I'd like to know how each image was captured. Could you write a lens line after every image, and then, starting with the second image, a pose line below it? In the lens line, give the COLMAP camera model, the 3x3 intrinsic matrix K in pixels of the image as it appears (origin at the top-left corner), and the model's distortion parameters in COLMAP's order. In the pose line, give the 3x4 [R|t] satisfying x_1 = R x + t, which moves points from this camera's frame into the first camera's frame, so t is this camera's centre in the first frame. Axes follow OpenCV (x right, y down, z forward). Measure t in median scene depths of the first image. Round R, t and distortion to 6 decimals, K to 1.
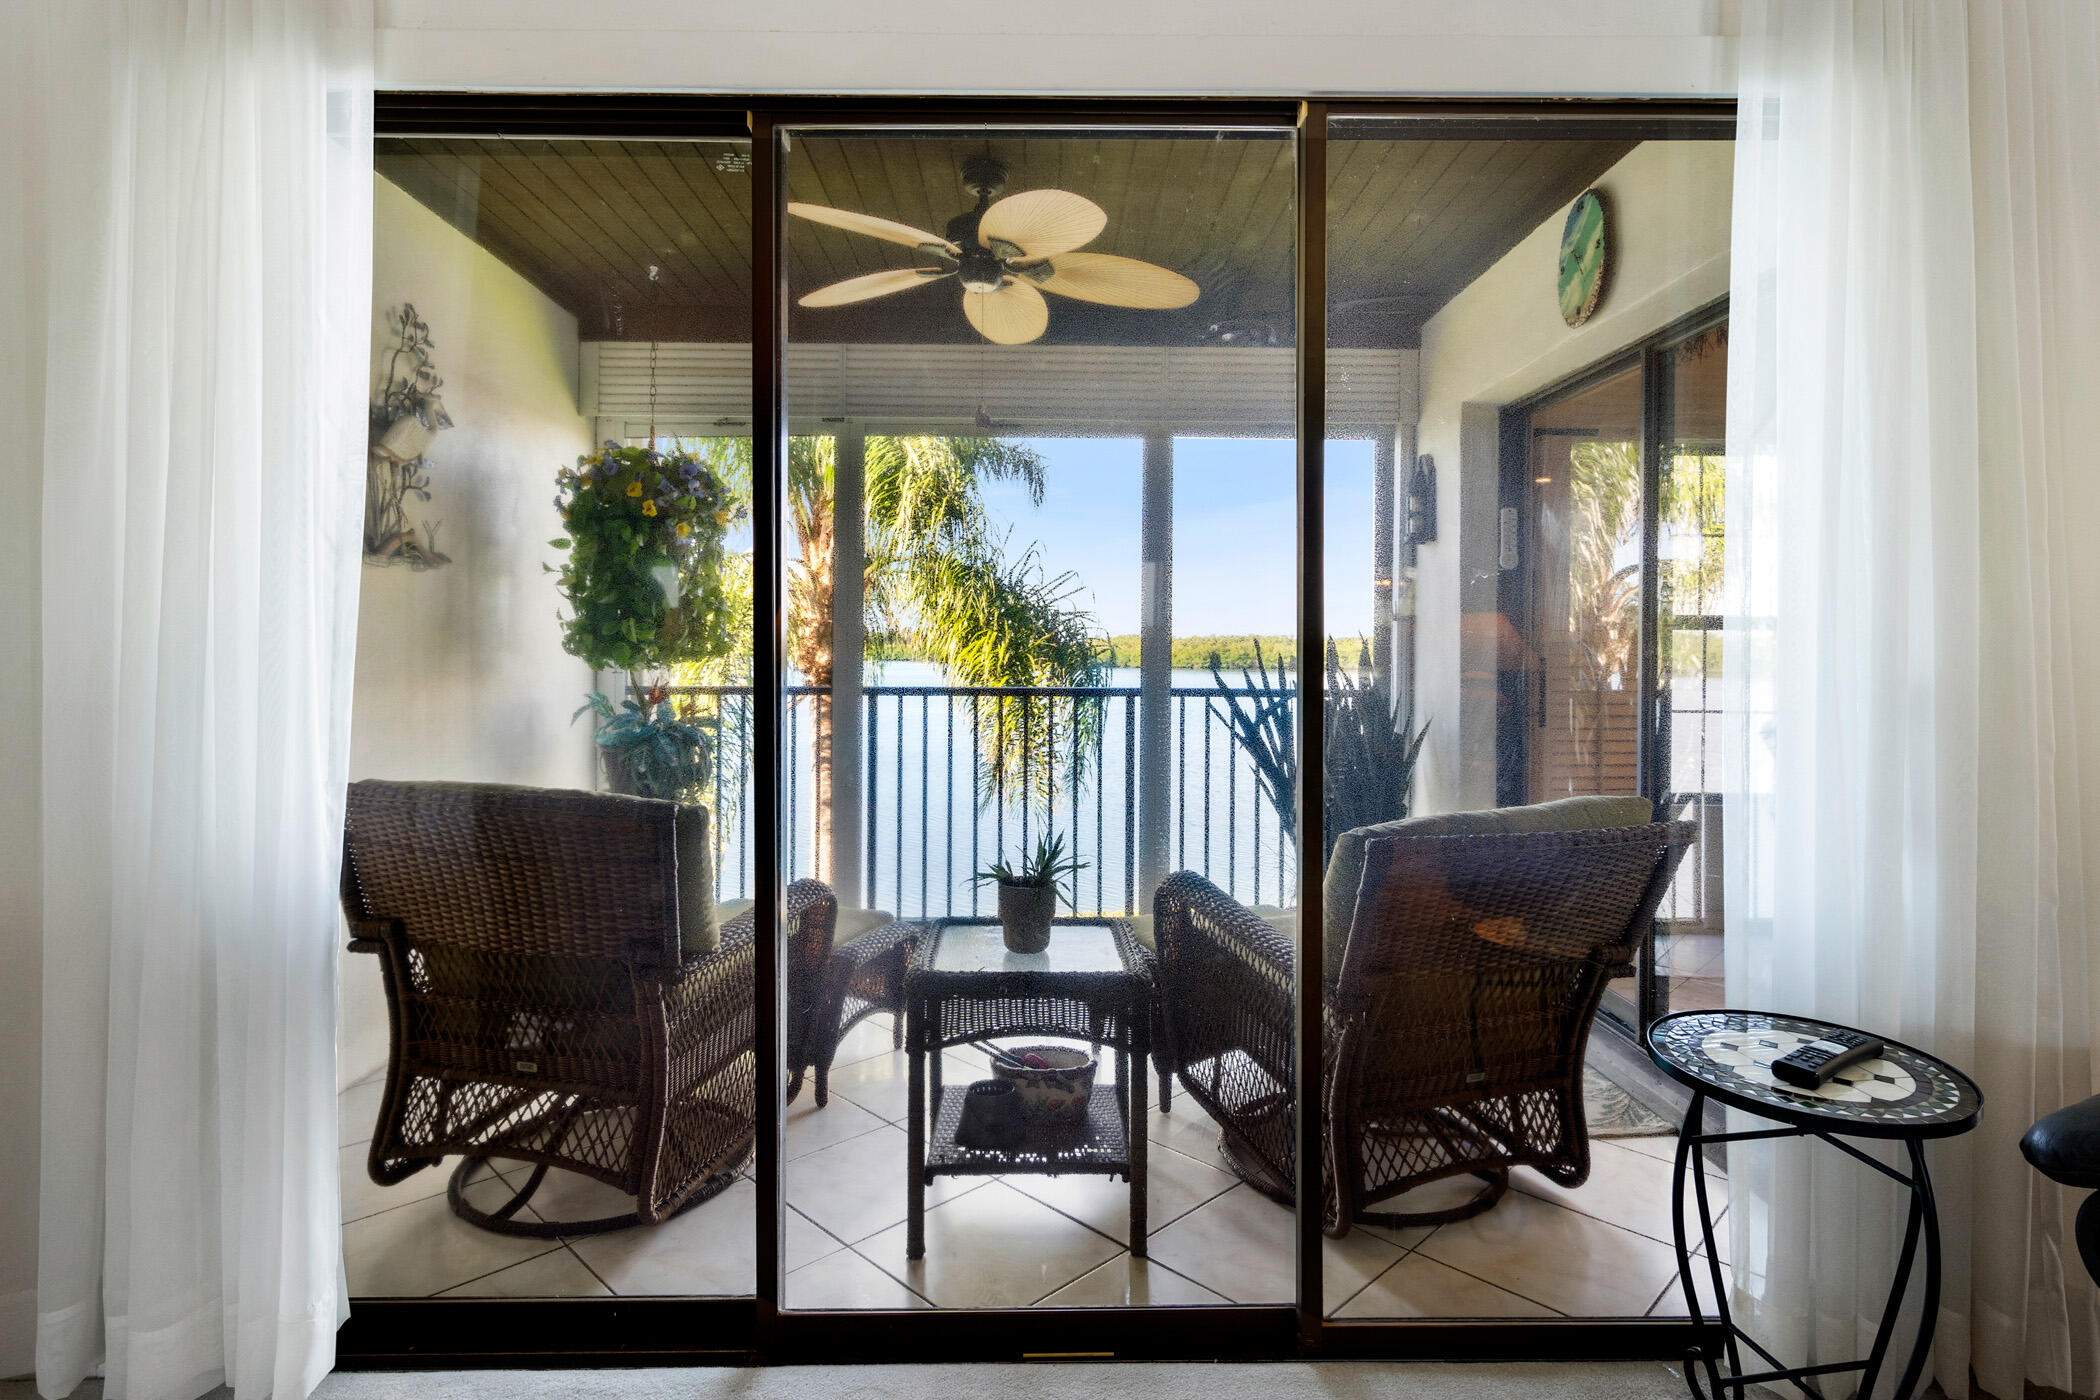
lens RADIAL K [[1061.8, 0, 1039.0], [0, 1061.8, 651.2], [0, 0, 1]] dist [-0.003492, 0.005360]
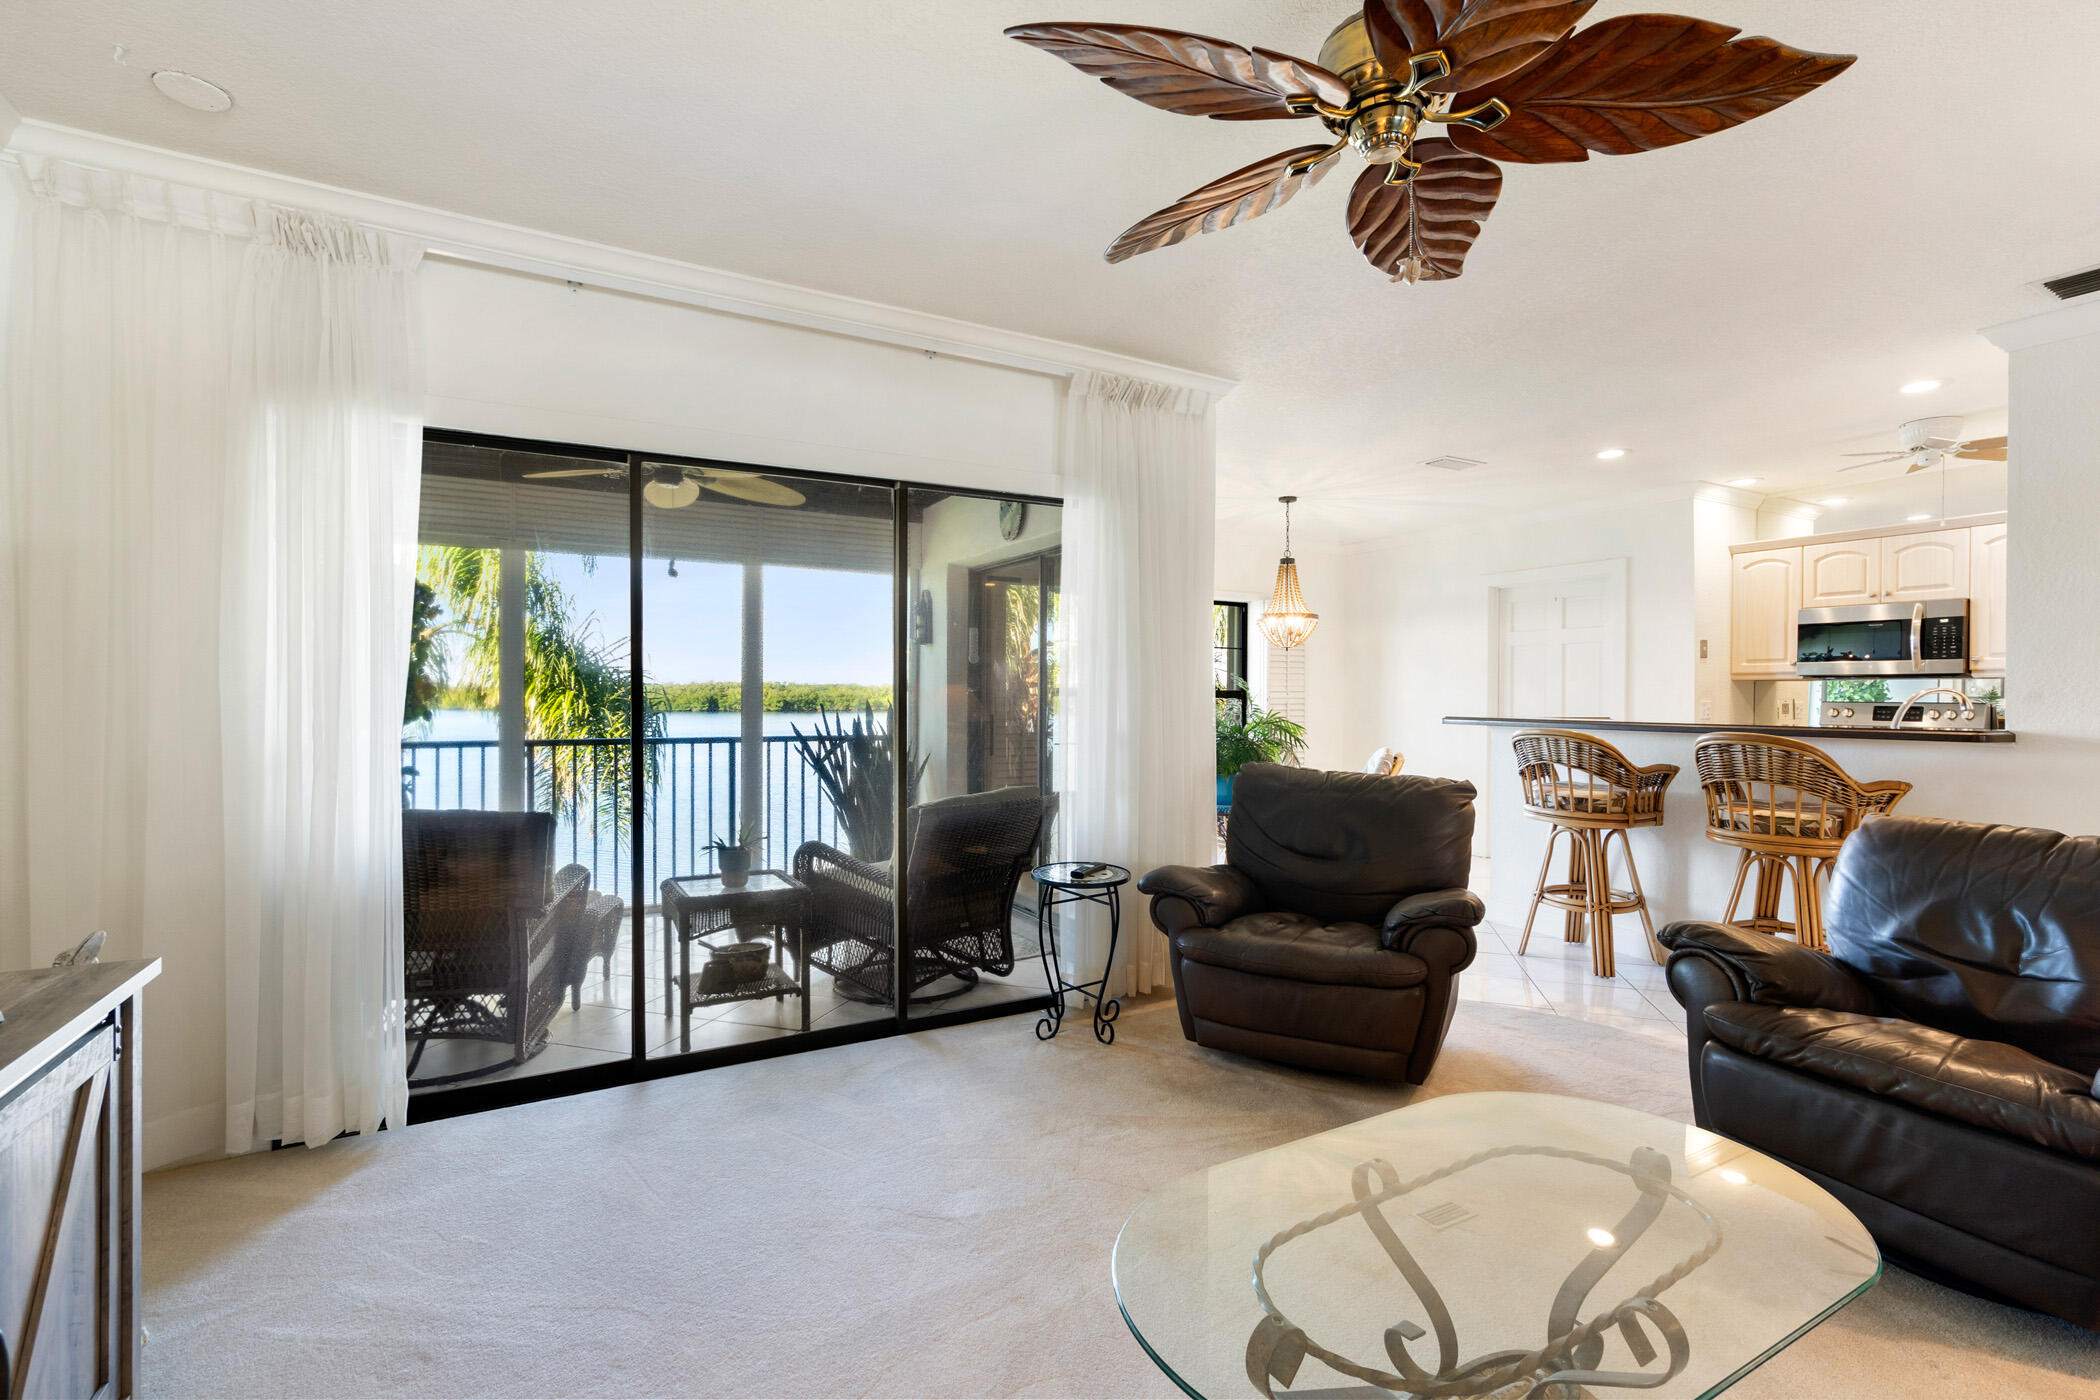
lens RADIAL K [[962.7, 0, 1022.9], [0, 962.7, 692.8], [0, 0, 1]] dist [-0.010753, -0.000502]
pose [[0.886942, -0.000421, 0.461880, -0.240815], [0.002174, 0.999992, -0.003262, -0.028983], [-0.461875, 0.003897, 0.886936, -0.488913]]
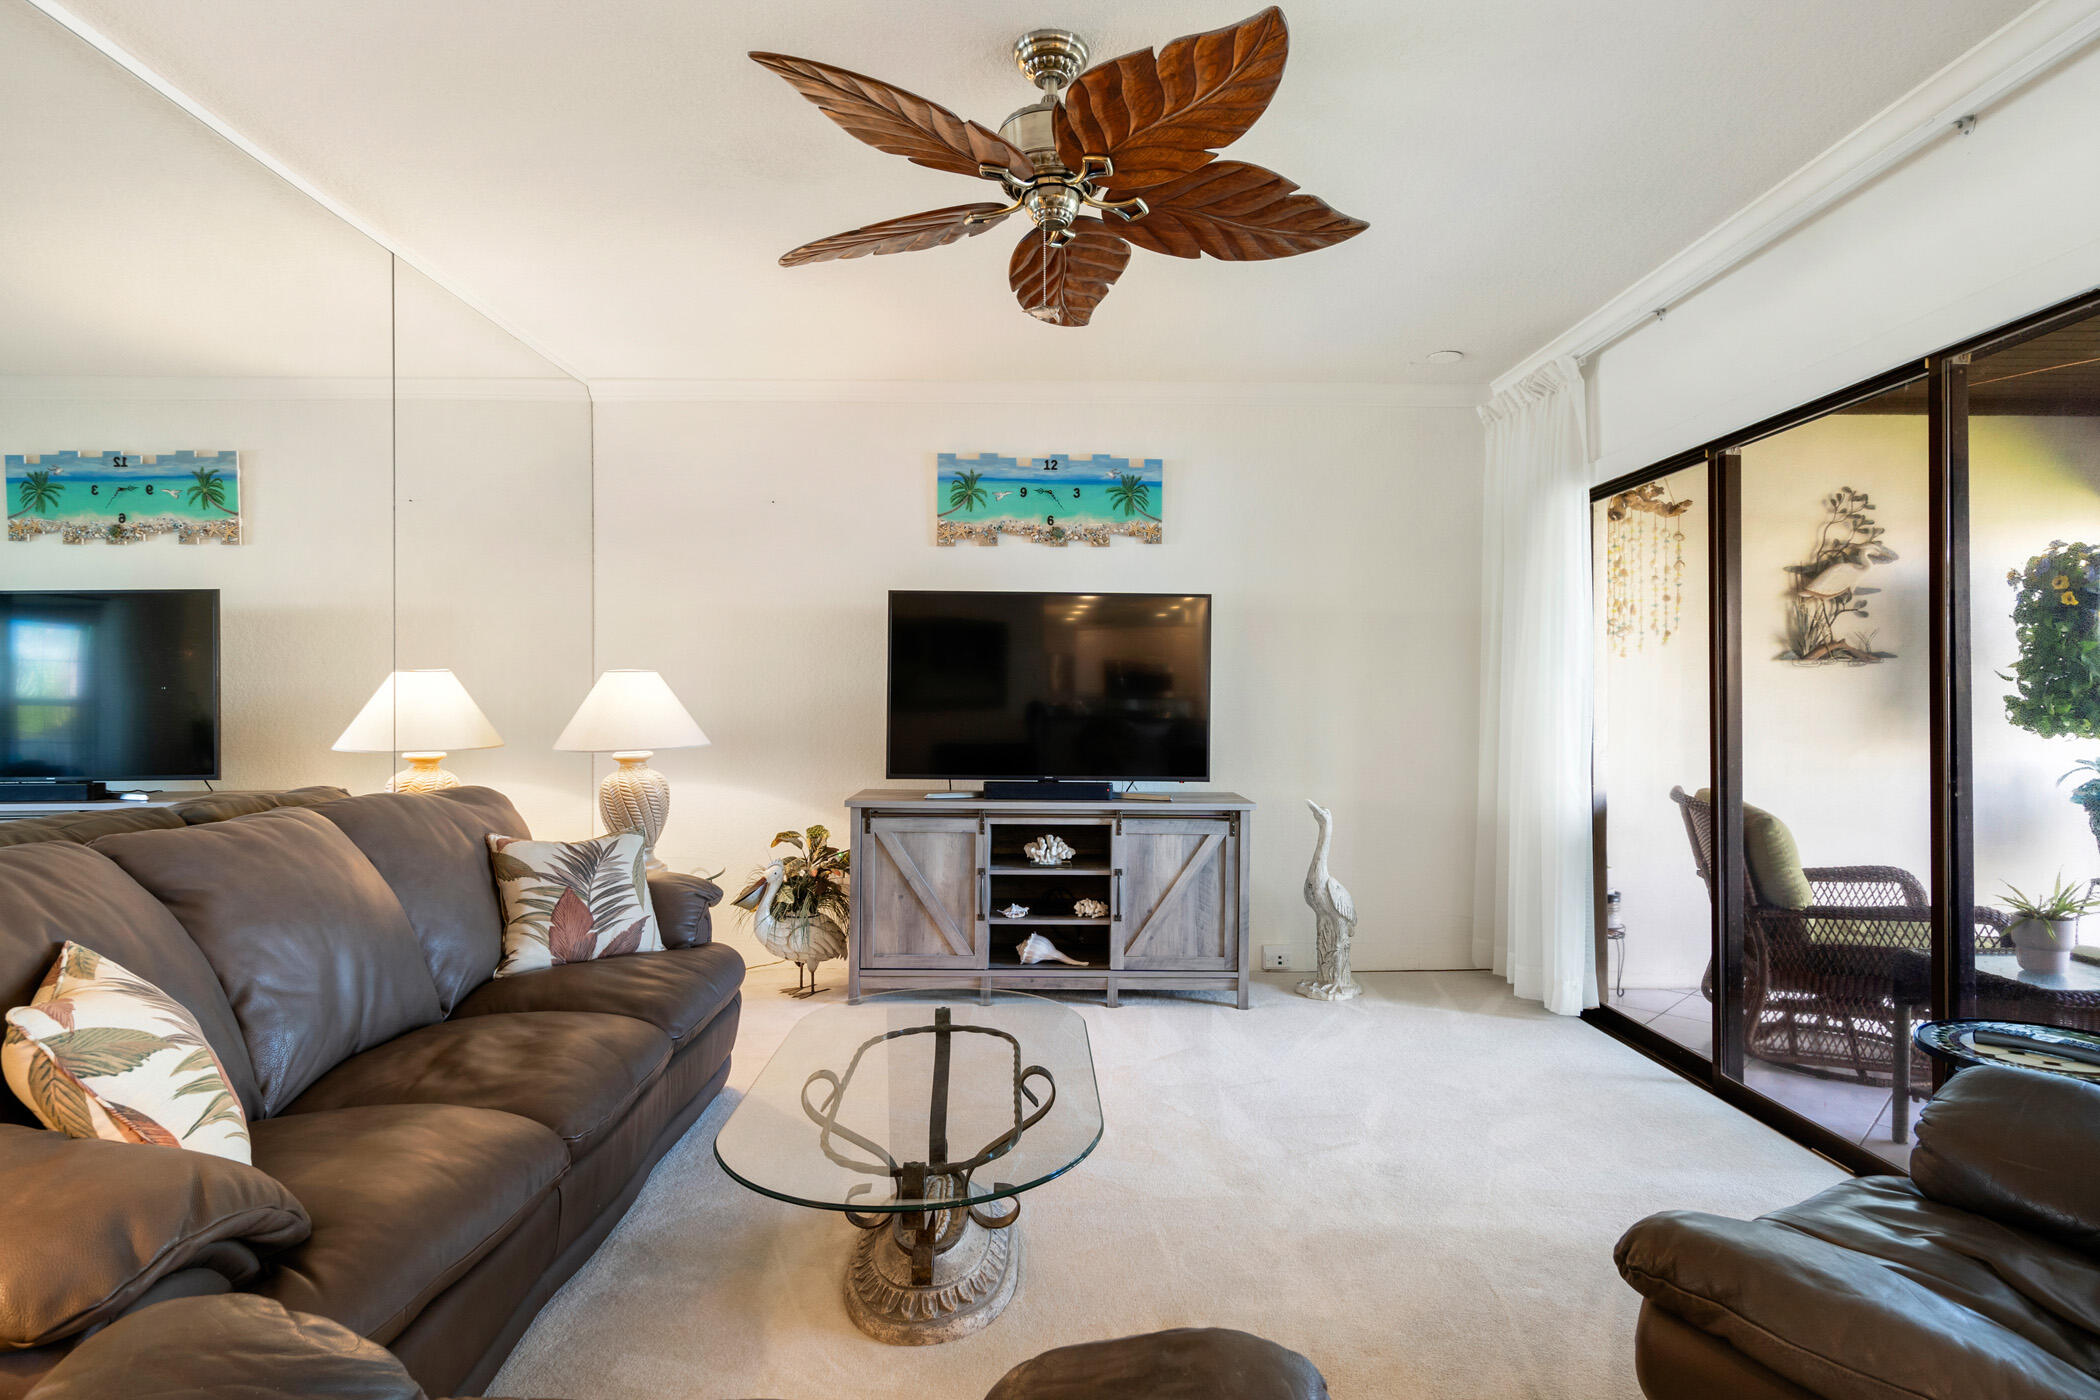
lens RADIAL K [[1061.8, 0, 1059.5], [0, 1061.8, 705.7], [0, 0, 1]] dist [-0.003492, 0.005360]
pose [[-0.001590, 0.001246, -0.999998, 0.898831], [-0.002448, 0.999996, 0.001250, -0.020529], [0.999996, 0.002450, -0.001587, -0.098128]]
